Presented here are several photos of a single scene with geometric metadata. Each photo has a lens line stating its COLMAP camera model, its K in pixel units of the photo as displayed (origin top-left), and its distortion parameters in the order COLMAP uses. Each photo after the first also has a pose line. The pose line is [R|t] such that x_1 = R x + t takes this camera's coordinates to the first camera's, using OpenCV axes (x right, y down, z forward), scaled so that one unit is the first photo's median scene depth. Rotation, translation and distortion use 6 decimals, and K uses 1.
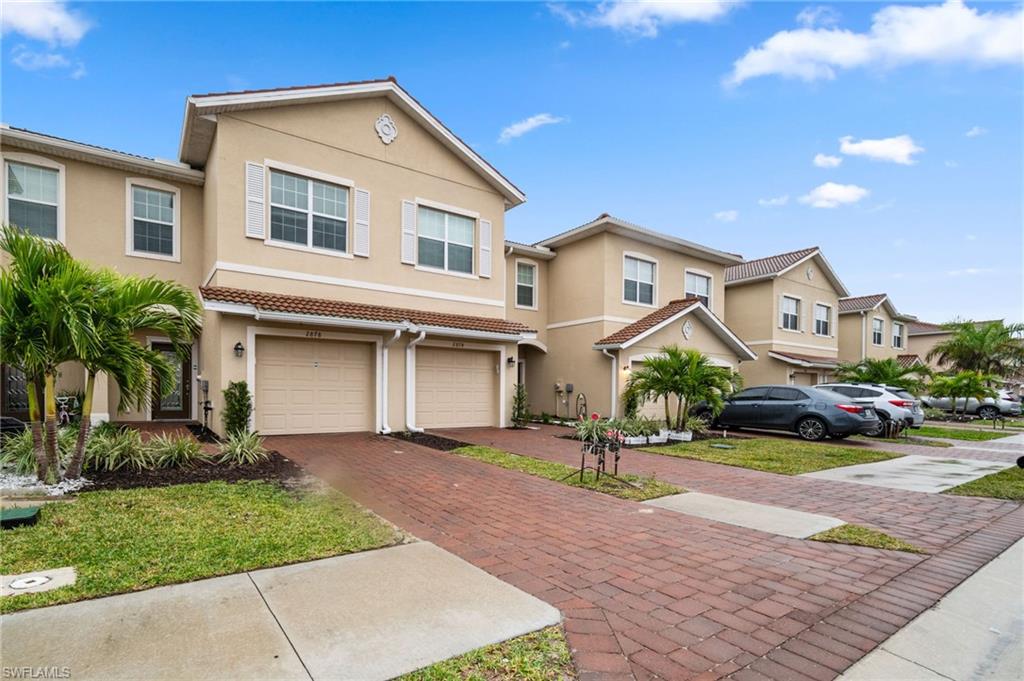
lens RADIAL K [[473.1, 0, 511.5], [0, 473.1, 396.6], [0, 0, 1]] dist [-0.000681, -0.000293]
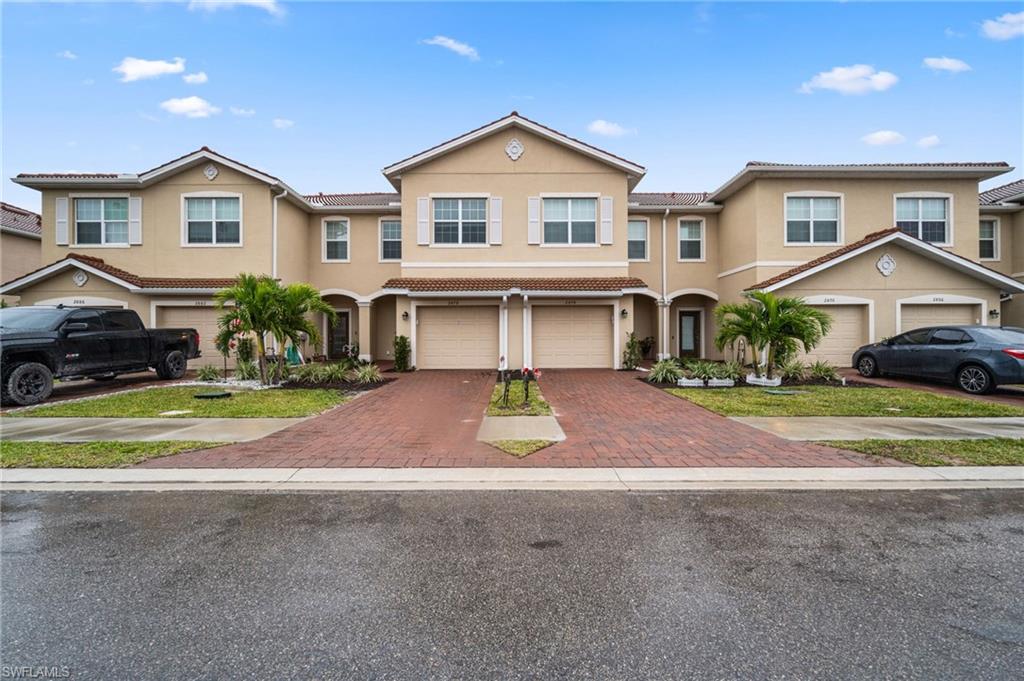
lens RADIAL K [[404.8, 0, 515.8], [0, 404.8, 335.7], [0, 0, 1]] dist [-0.000161, -0.000130]
pose [[0.859432, -0.018509, -0.510916, 0.299909], [0.008758, 0.999731, -0.021485, 0.001489], [0.511176, 0.013990, 0.859362, -0.002501]]
